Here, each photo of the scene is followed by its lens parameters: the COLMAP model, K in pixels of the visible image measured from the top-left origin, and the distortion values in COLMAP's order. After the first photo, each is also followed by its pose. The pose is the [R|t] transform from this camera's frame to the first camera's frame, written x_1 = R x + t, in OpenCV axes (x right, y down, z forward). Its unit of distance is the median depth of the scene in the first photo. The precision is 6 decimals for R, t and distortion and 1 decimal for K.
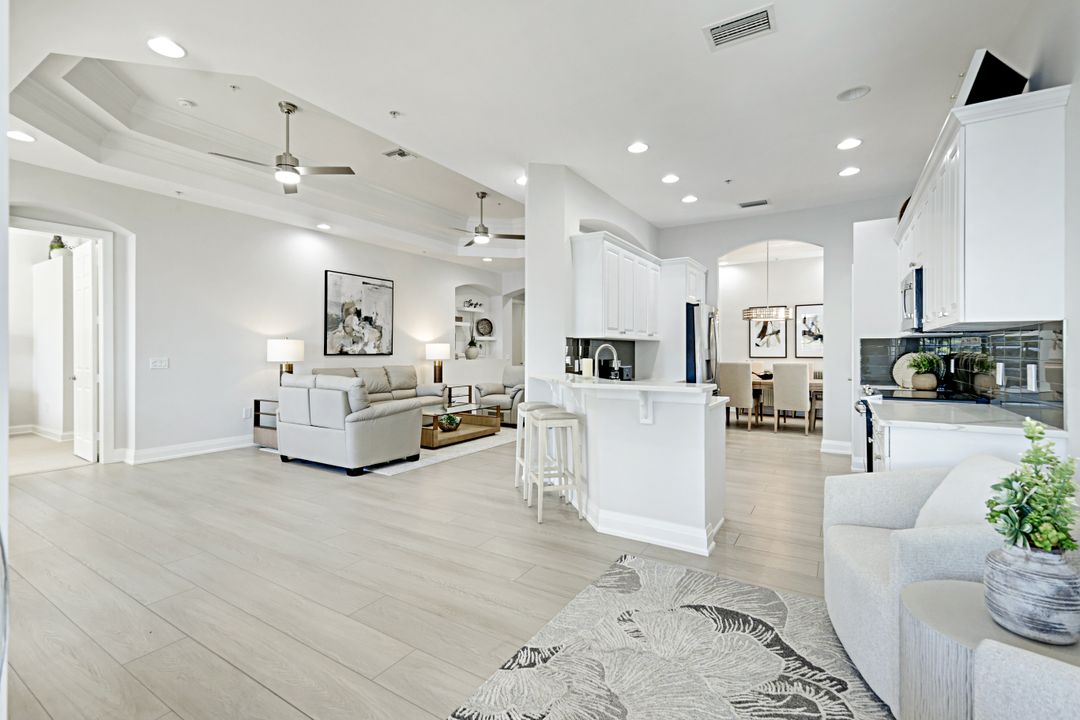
lens RADIAL K [[481.1, 0, 542.4], [0, 481.1, 351.1], [0, 0, 1]] dist [0.001816, 0.000136]
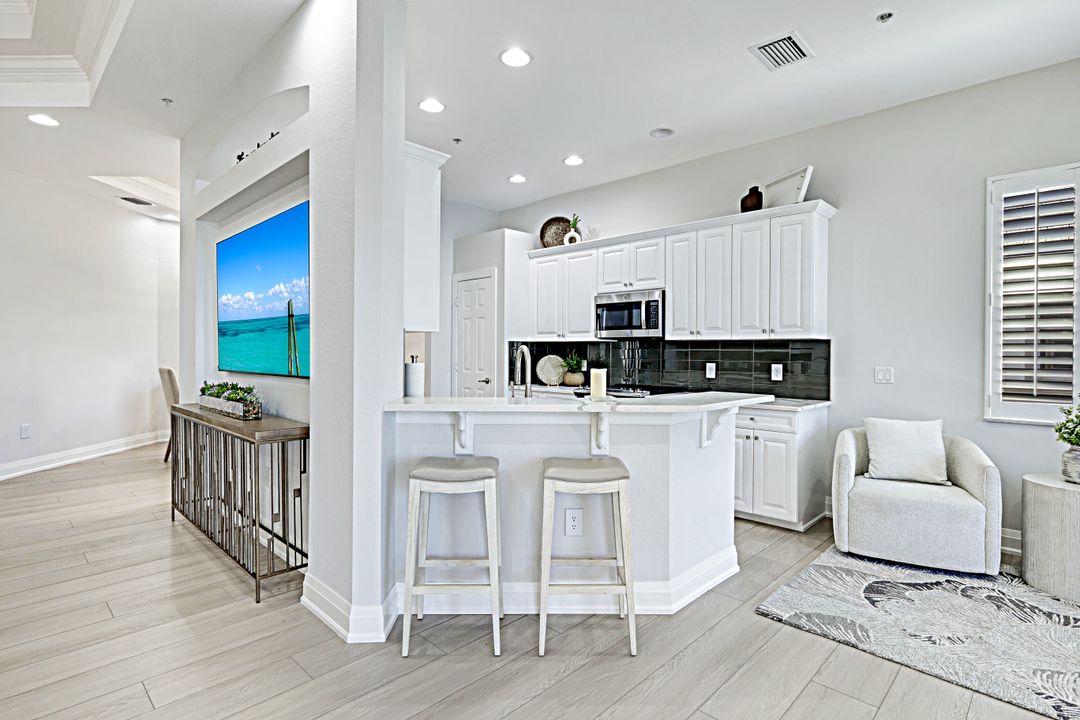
lens RADIAL K [[539.7, 0, 546.8], [0, 539.7, 351.7], [0, 0, 1]] dist [-0.000901, 0.000082]
pose [[0.211673, -0.001295, 0.977340, -0.296740], [-0.006452, 0.999975, 0.002723, -0.003865], [-0.977319, -0.006882, 0.211660, 0.436022]]
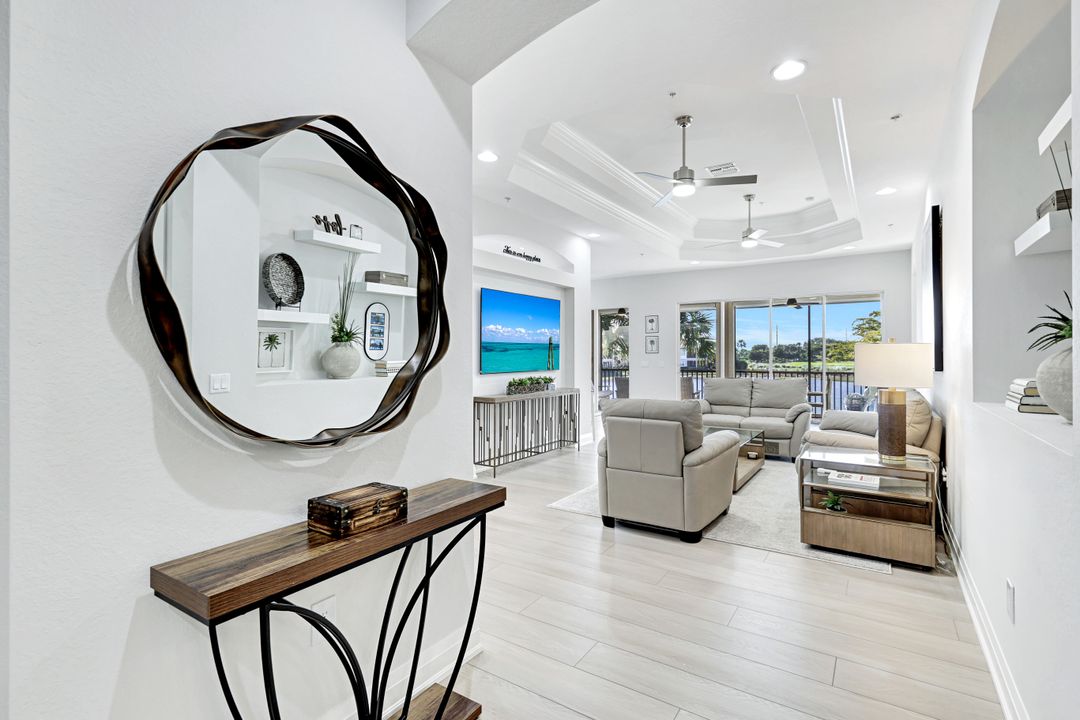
lens RADIAL K [[512.0, 0, 530.0], [0, 512.0, 351.4], [0, 0, 1]] dist [0.002572, 0.000356]
pose [[-0.998530, 0.003353, 0.054096, 0.044509], [0.002871, 0.999955, -0.008990, -0.006904], [-0.054124, -0.008821, -0.998495, 1.612861]]
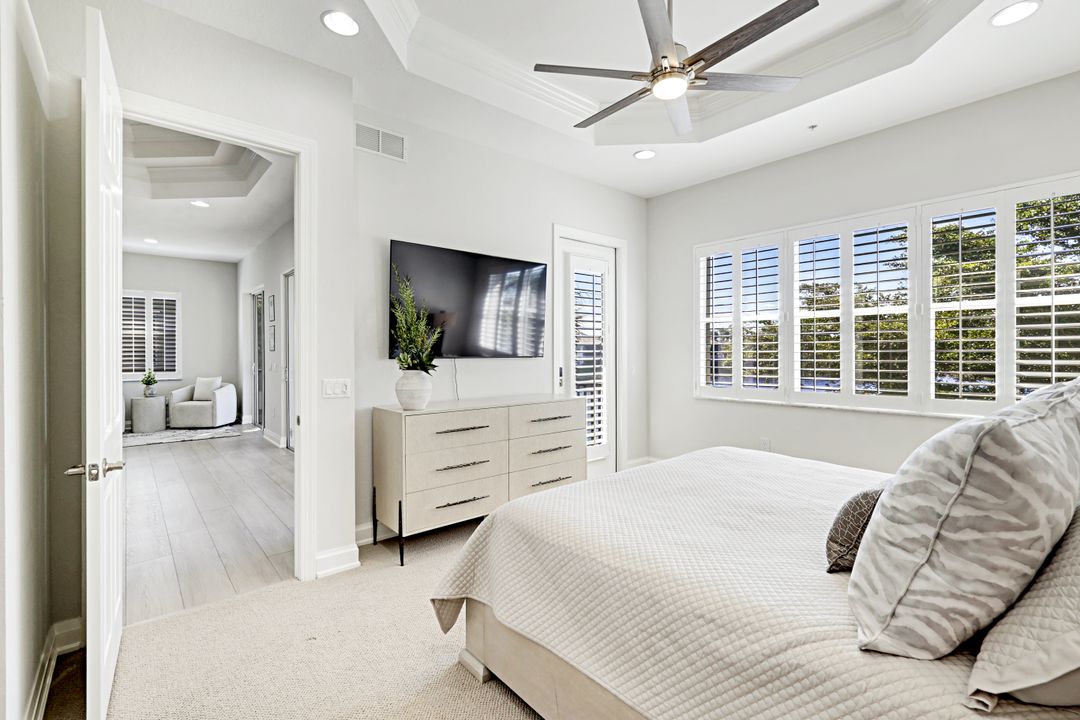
lens RADIAL K [[481.1, 0, 542.4], [0, 481.1, 351.1], [0, 0, 1]] dist [0.001816, 0.000136]
pose [[-0.951950, 0.002645, 0.306243, -0.987962], [0.002862, 0.999996, 0.000259, -0.011770], [-0.306241, 0.001123, -0.951953, 0.890023]]
